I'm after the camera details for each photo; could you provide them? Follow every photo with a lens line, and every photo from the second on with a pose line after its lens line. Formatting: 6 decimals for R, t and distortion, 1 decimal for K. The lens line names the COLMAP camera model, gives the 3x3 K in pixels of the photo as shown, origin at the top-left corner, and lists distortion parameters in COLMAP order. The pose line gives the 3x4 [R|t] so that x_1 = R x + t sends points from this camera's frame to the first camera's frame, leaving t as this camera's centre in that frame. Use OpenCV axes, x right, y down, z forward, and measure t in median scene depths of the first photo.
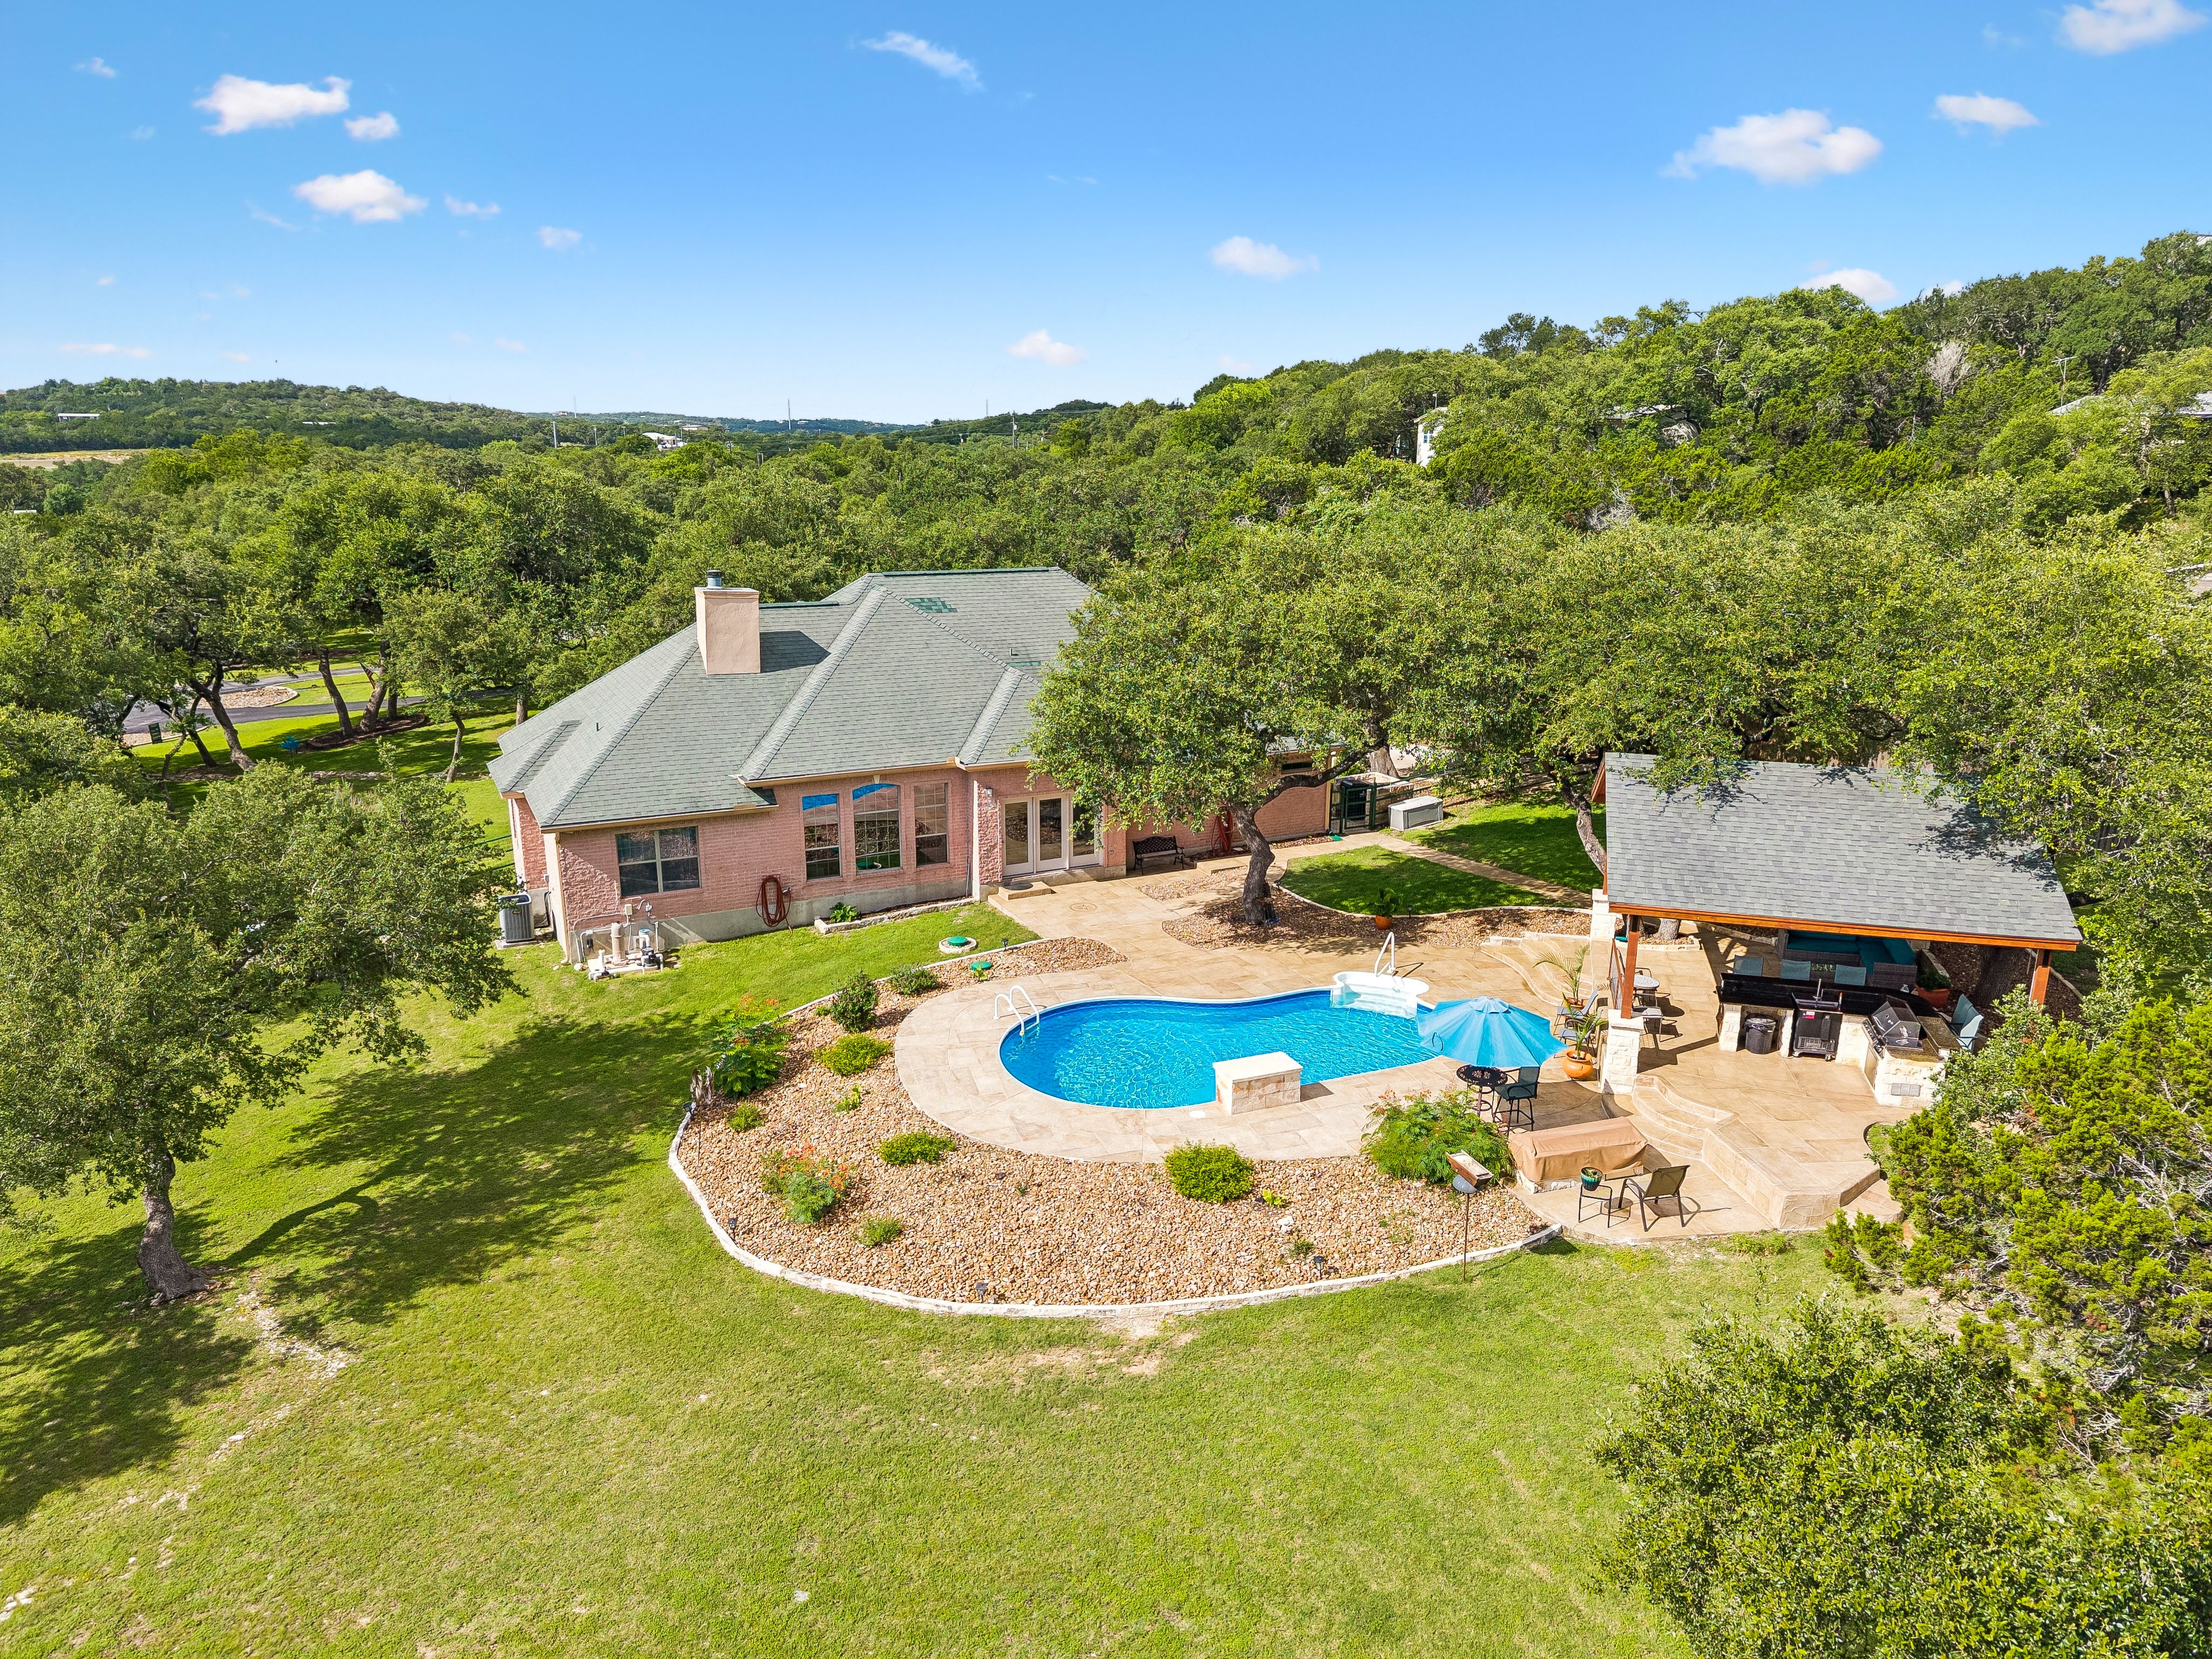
lens RADIAL K [[1502.5, 0, 1101.7], [0, 1502.5, 808.2], [0, 0, 1]] dist [0.016263, -0.014089]
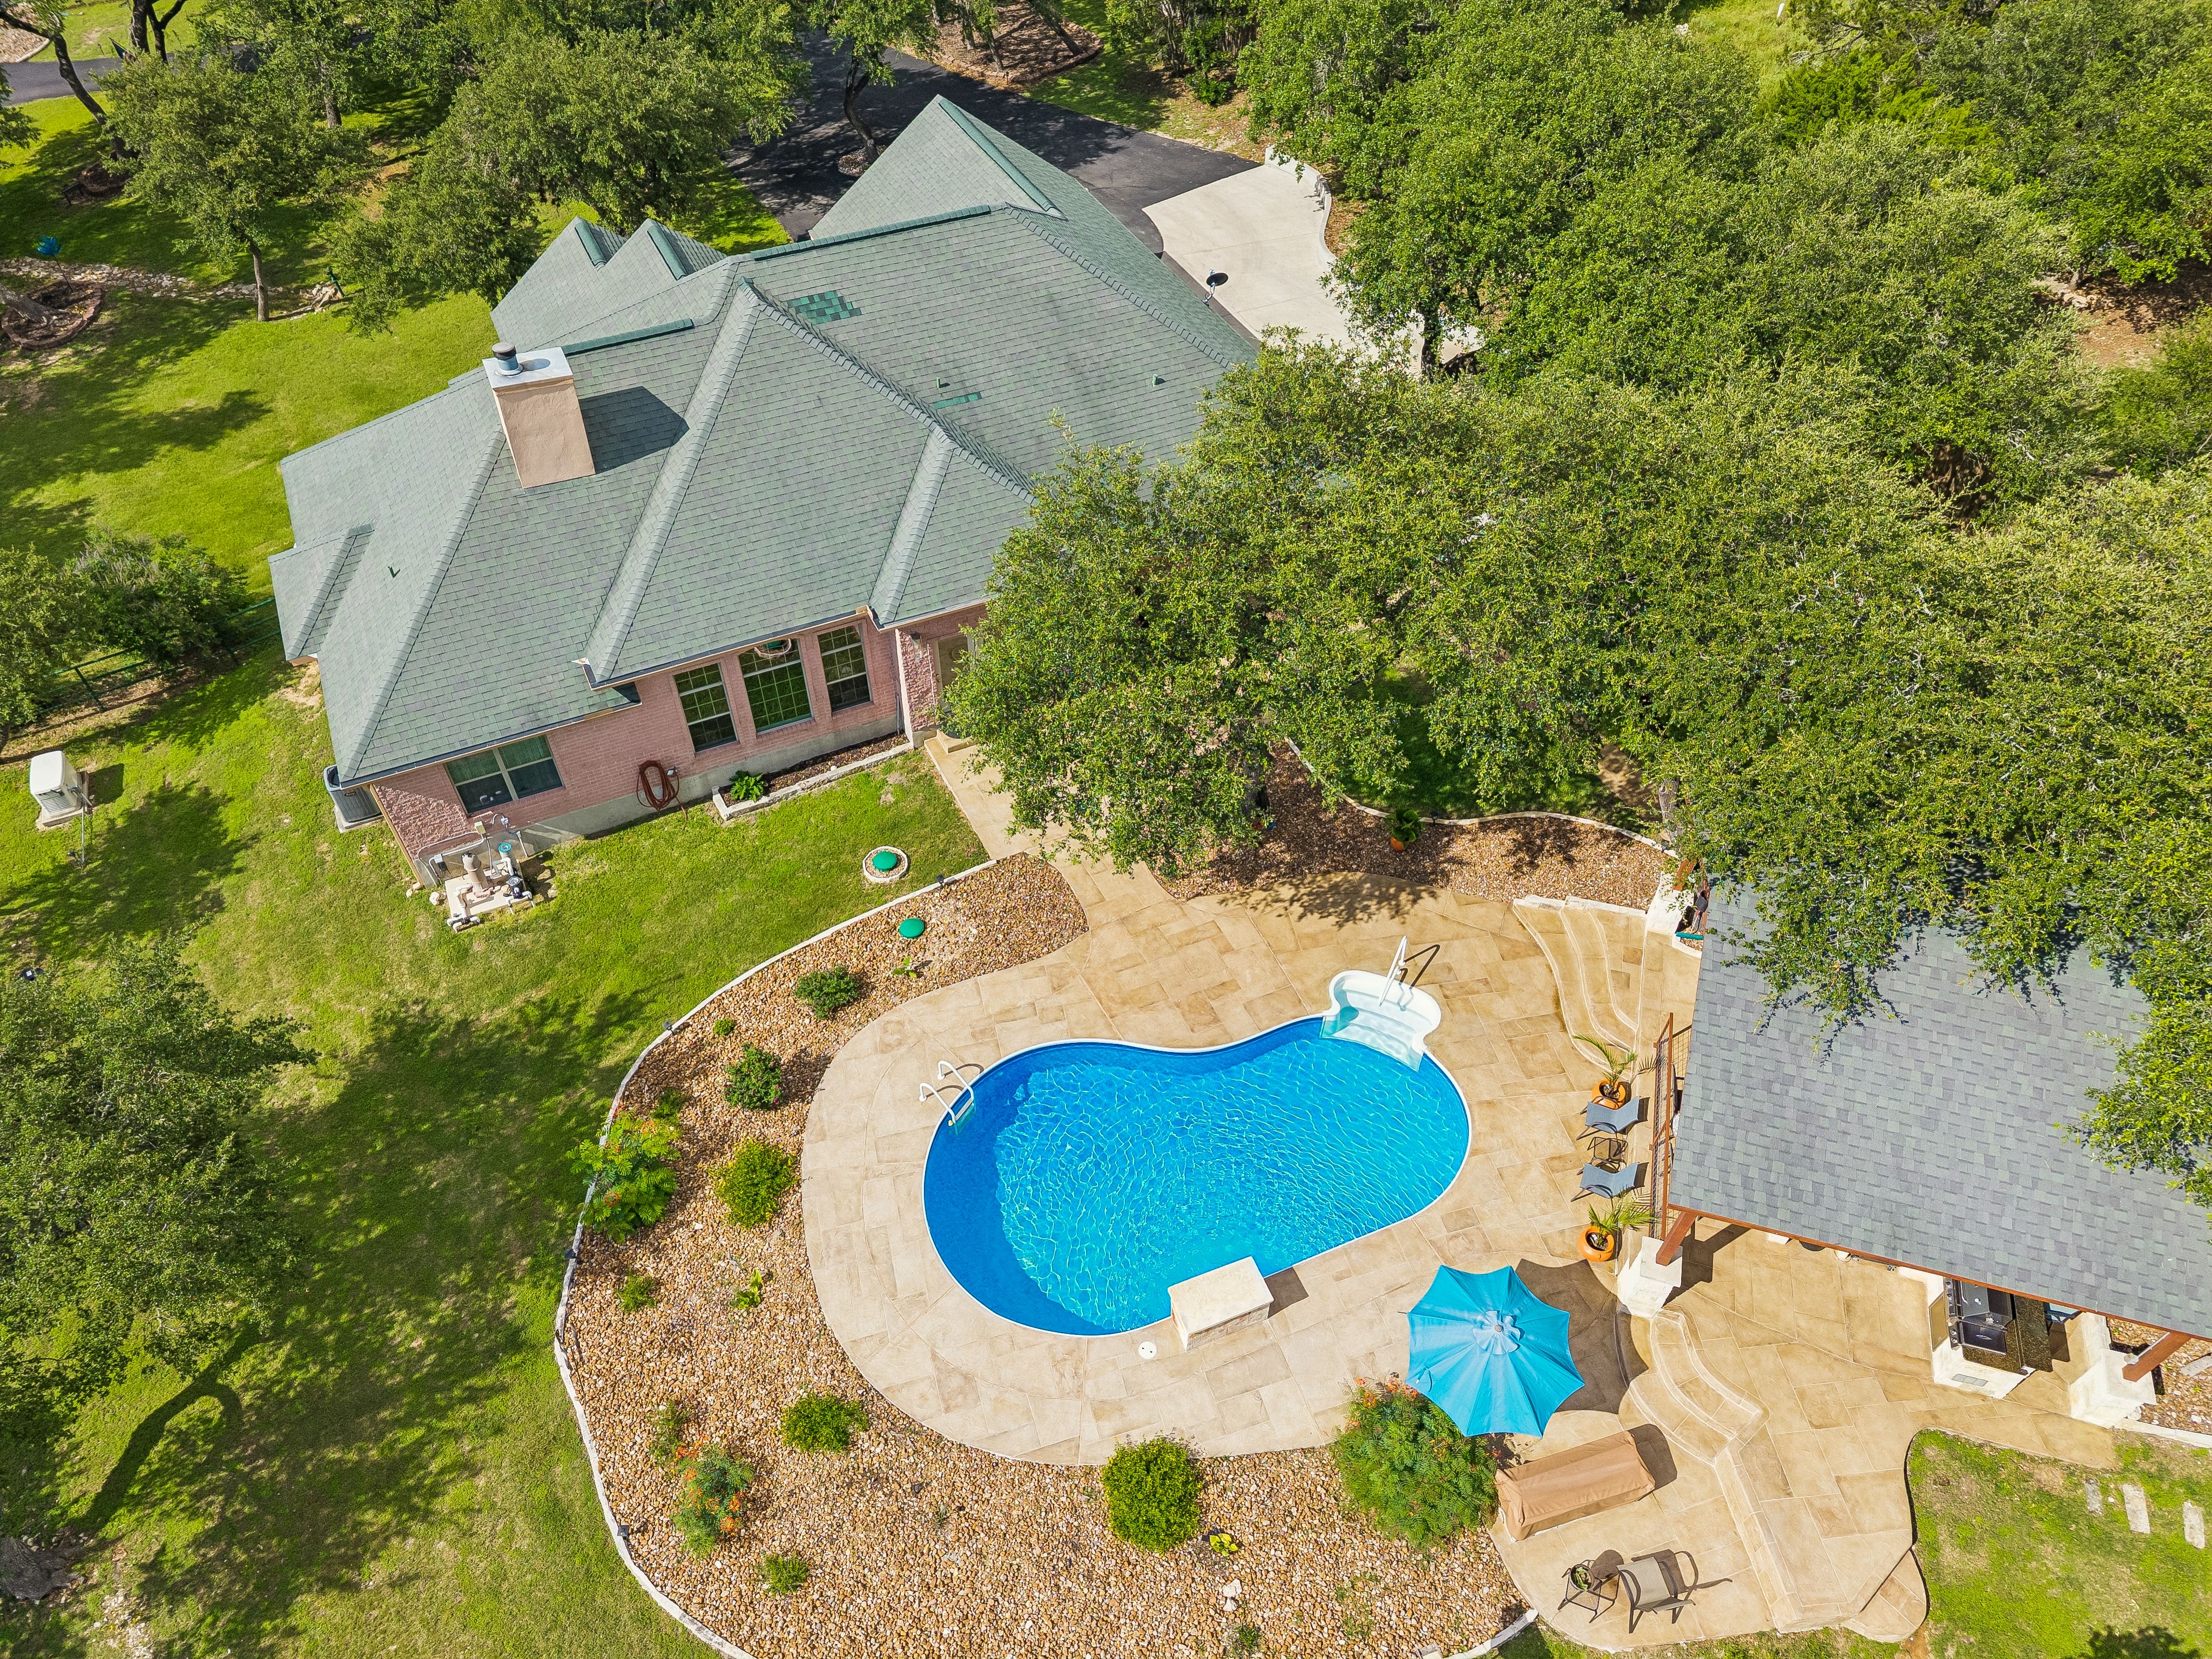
lens RADIAL K [[1502.5, 0, 1103.5], [0, 1502.5, 826.0], [0, 0, 1]] dist [0.016263, -0.014089]
pose [[0.999956, 0.006618, -0.006704, 0.041260], [-0.001904, 0.838947, 0.544209, -0.506660], [0.009226, -0.544172, 0.838923, 0.417782]]
